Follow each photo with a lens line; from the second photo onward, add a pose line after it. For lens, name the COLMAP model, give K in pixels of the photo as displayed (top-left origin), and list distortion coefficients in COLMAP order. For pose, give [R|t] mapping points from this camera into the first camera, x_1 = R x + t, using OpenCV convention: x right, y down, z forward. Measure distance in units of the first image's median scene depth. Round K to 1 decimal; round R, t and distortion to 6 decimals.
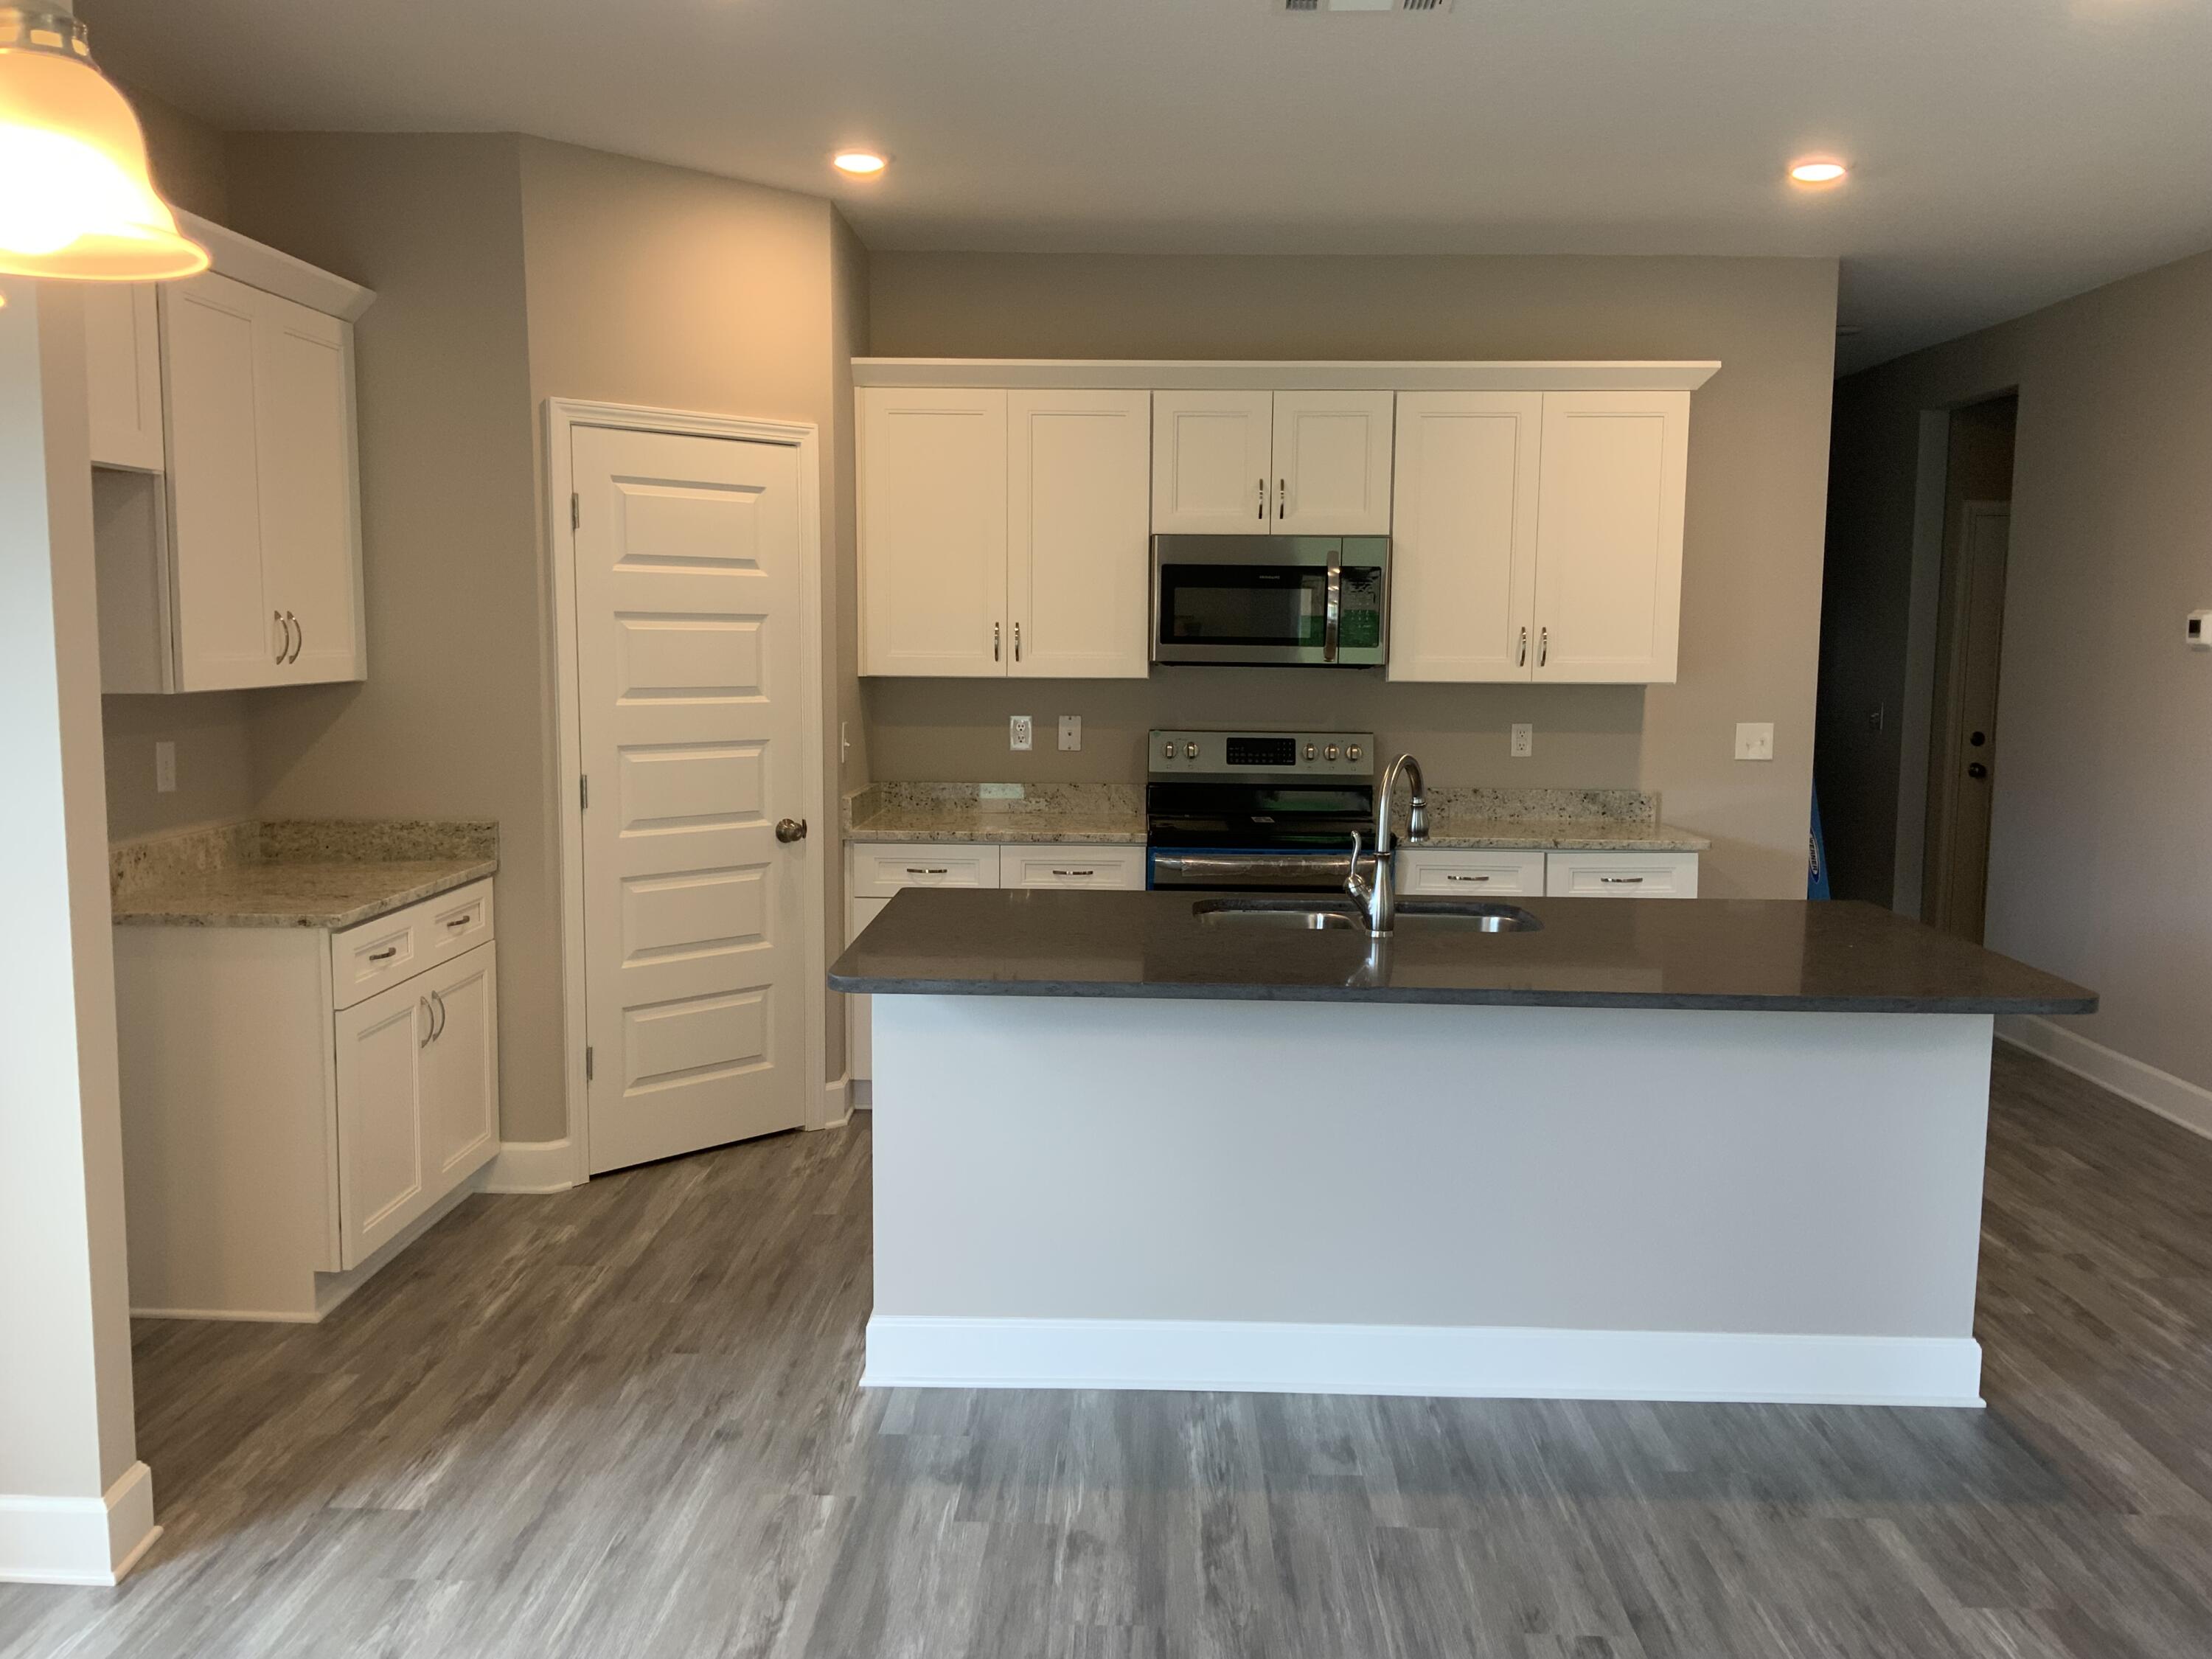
lens RADIAL K [[1871.4, 0, 1222.7], [0, 1871.4, 814.5], [0, 0, 1]] dist [0.051150, -0.114300]
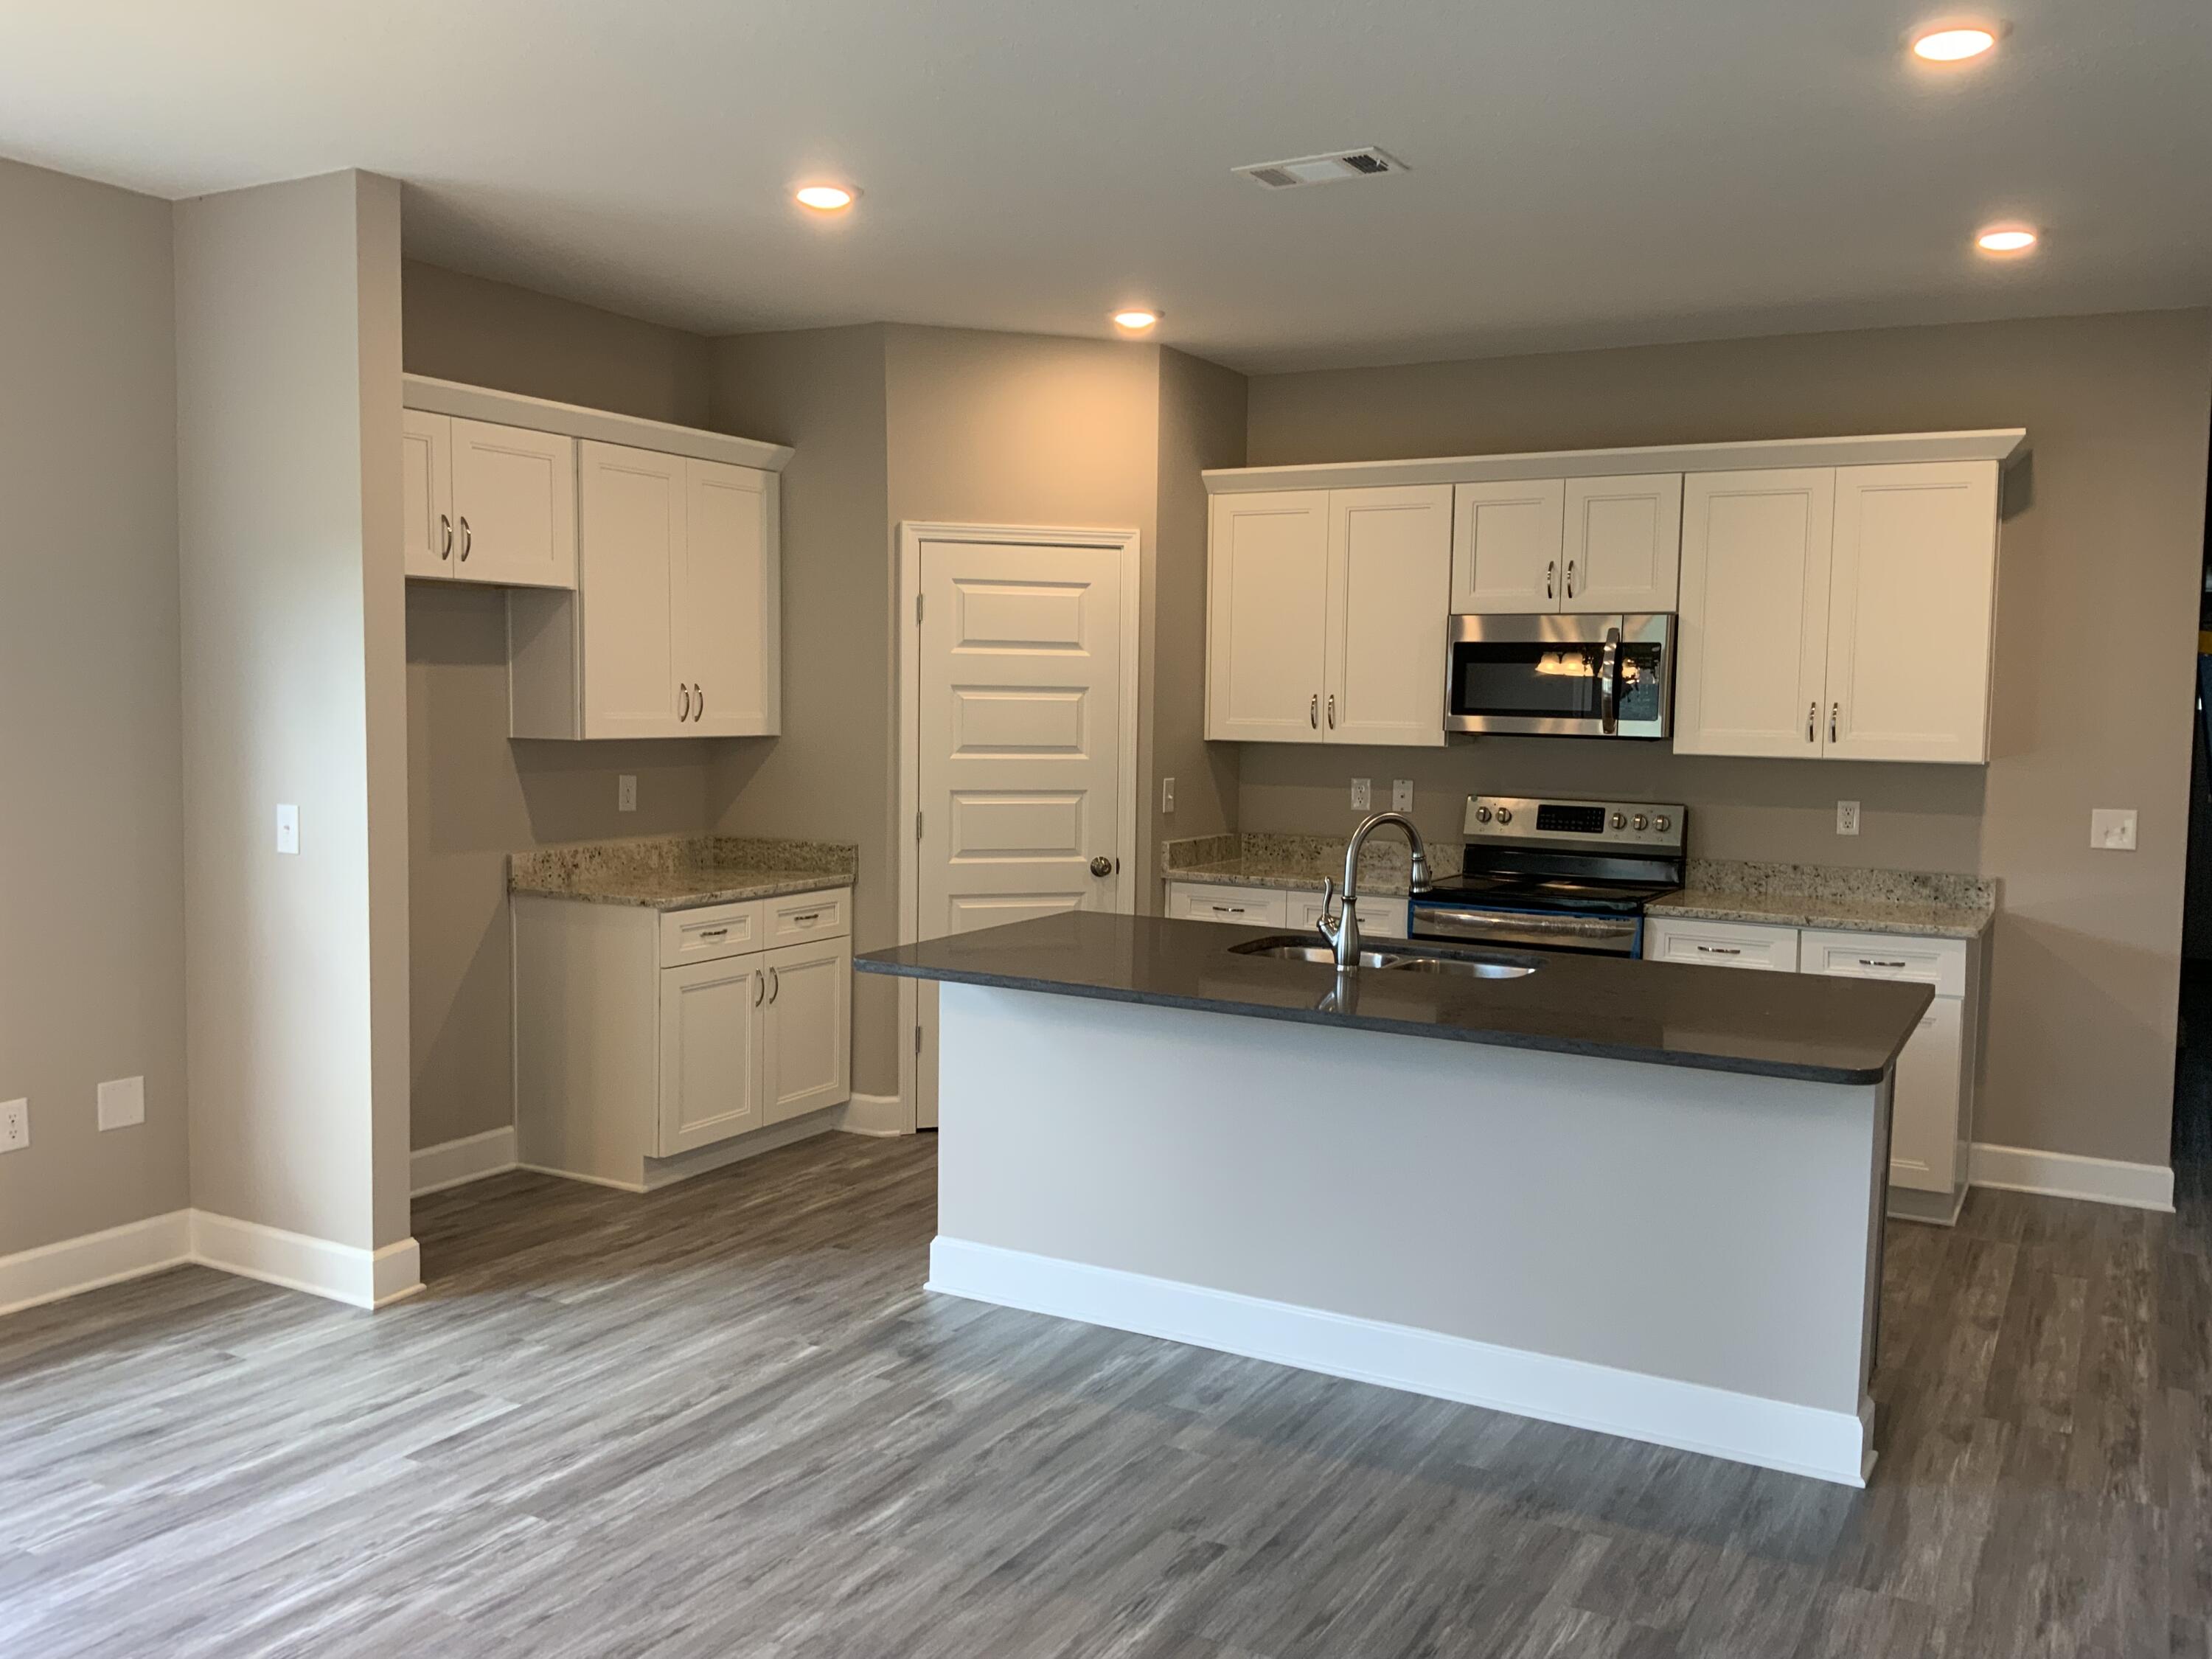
lens RADIAL K [[1871.4, 0, 1125.9], [0, 1871.4, 808.5], [0, 0, 1]] dist [0.051150, -0.114300]
pose [[0.880765, 0.035330, -0.472234, 0.405823], [-0.054663, 0.998132, -0.027276, 0.003942], [0.470388, 0.049838, 0.881051, -0.060564]]
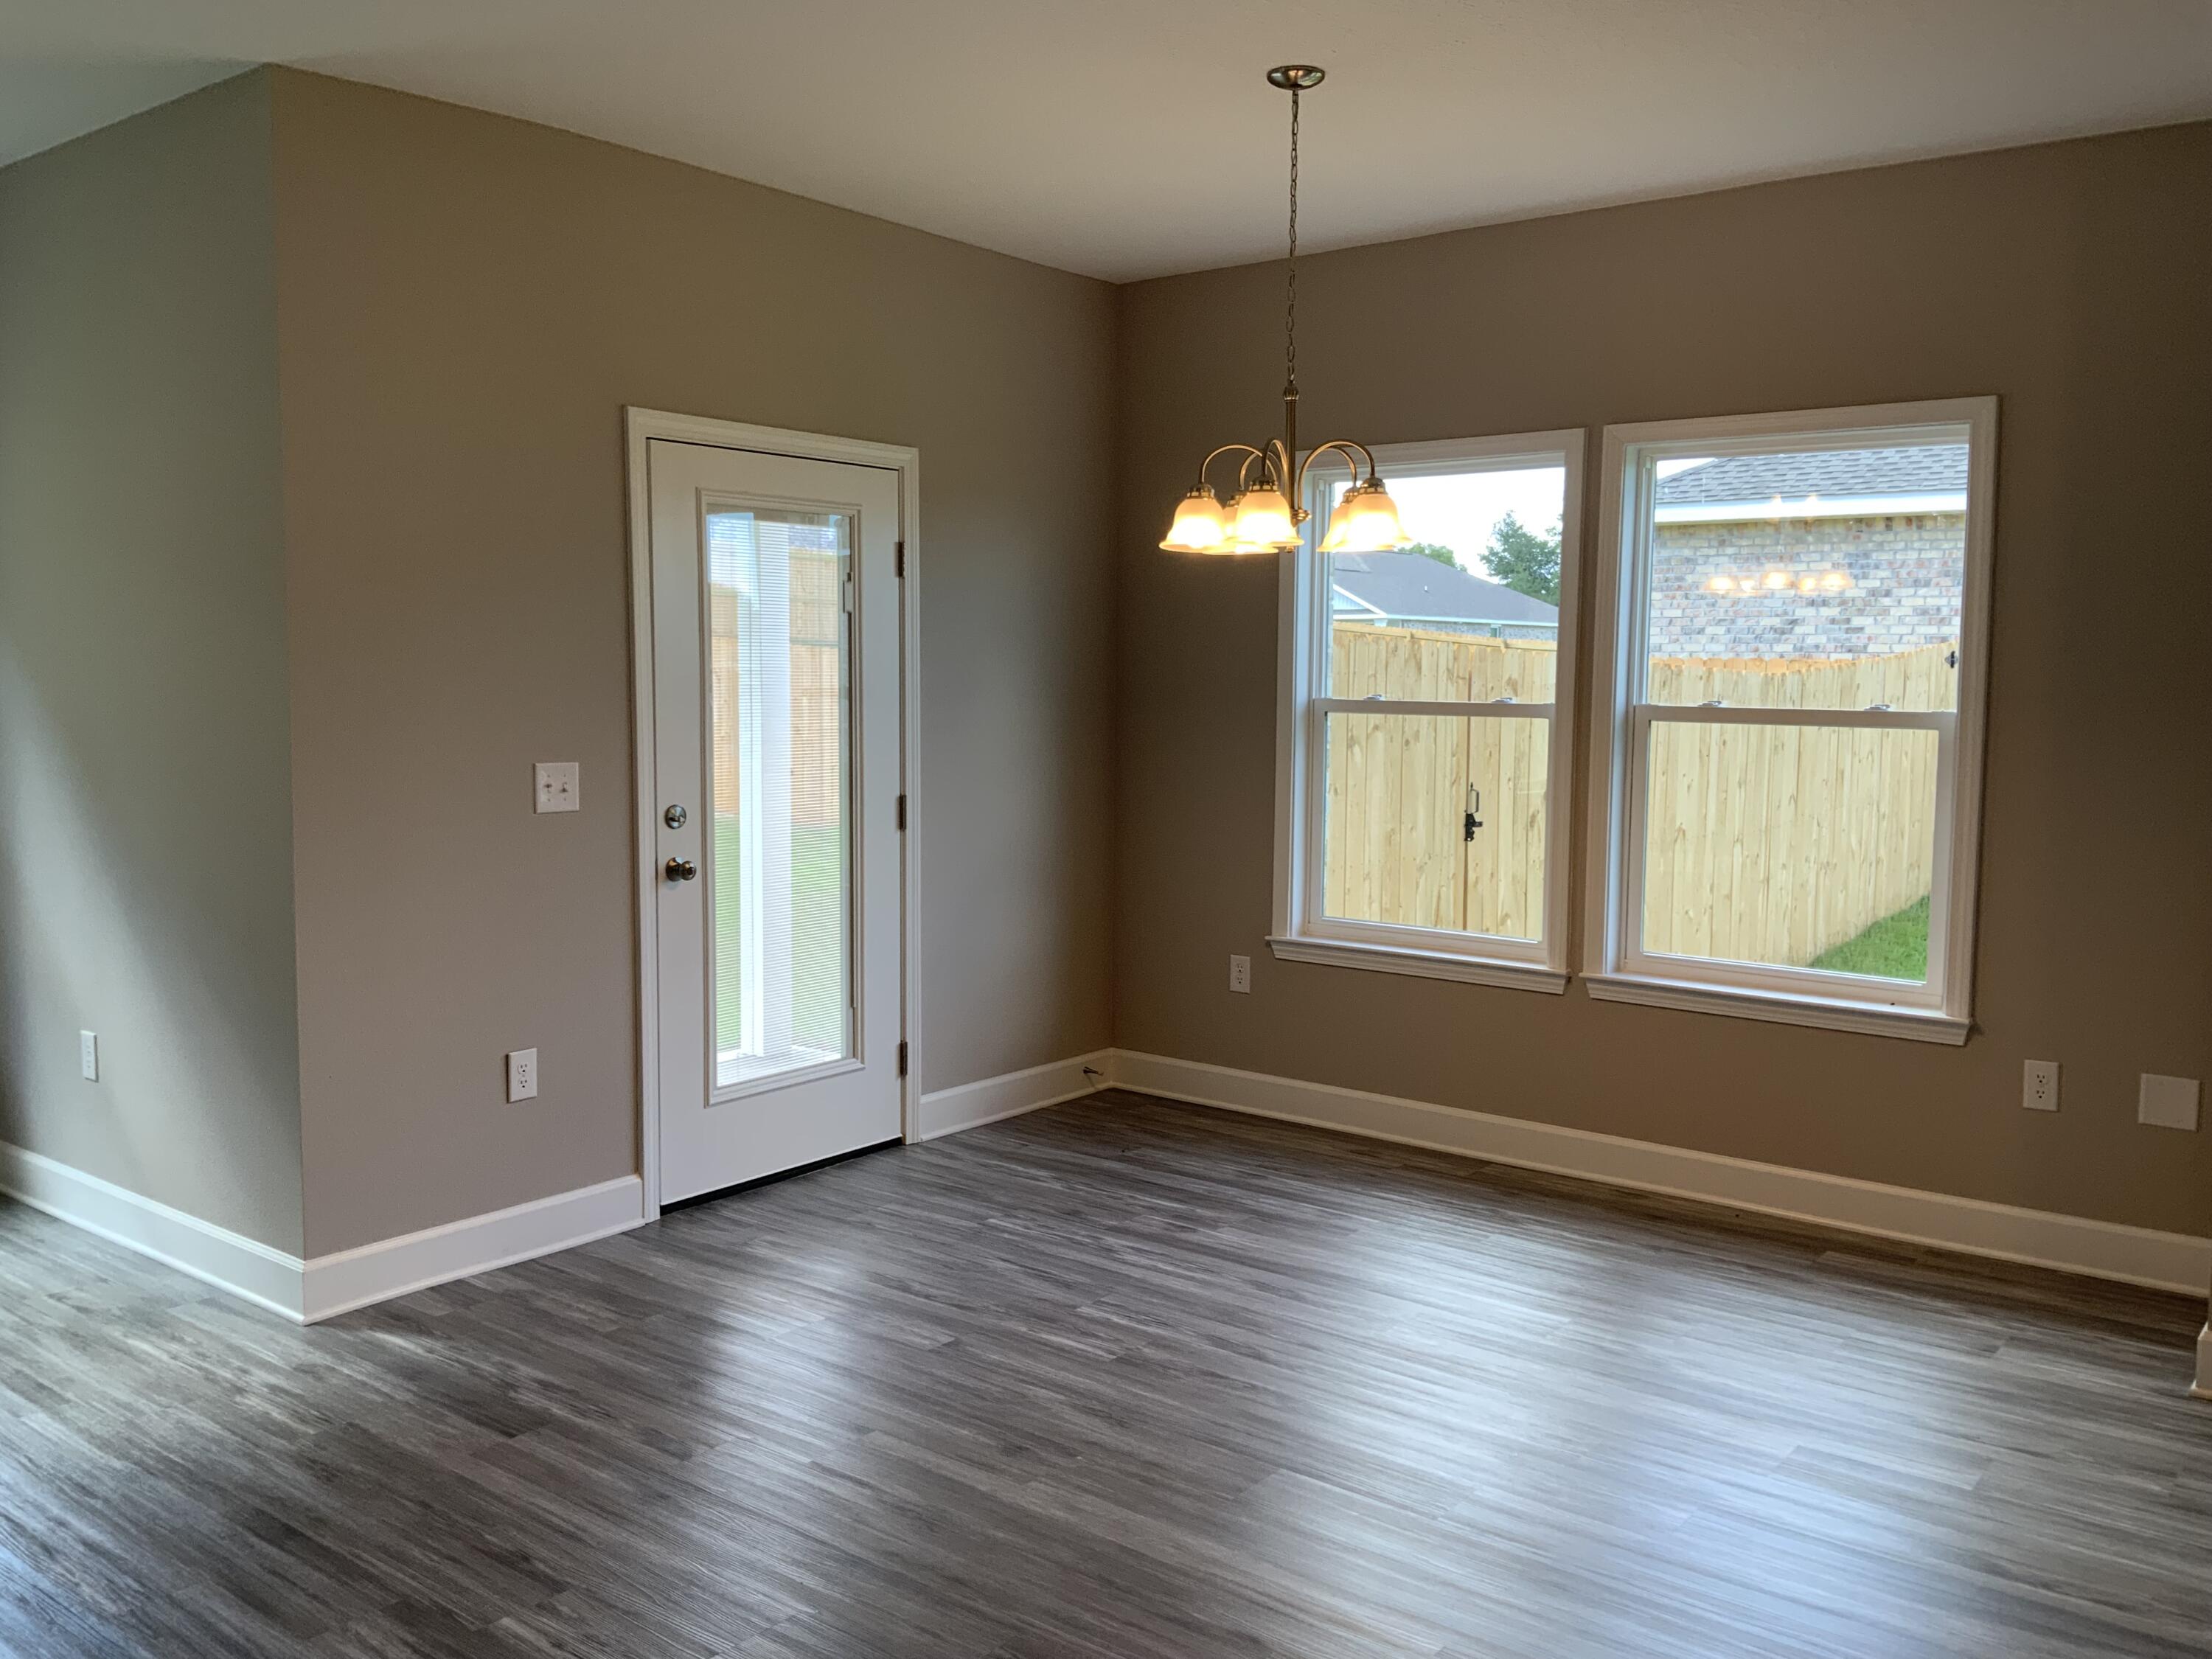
lens RADIAL K [[1871.4, 0, 1105.8], [0, 1871.4, 822.4], [0, 0, 1]] dist [0.051150, -0.114300]
pose [[-0.608815, 0.049354, -0.791775, 0.522754], [-0.104180, 0.984445, 0.141470, -0.050233], [0.786442, 0.168617, -0.594204, 0.665944]]
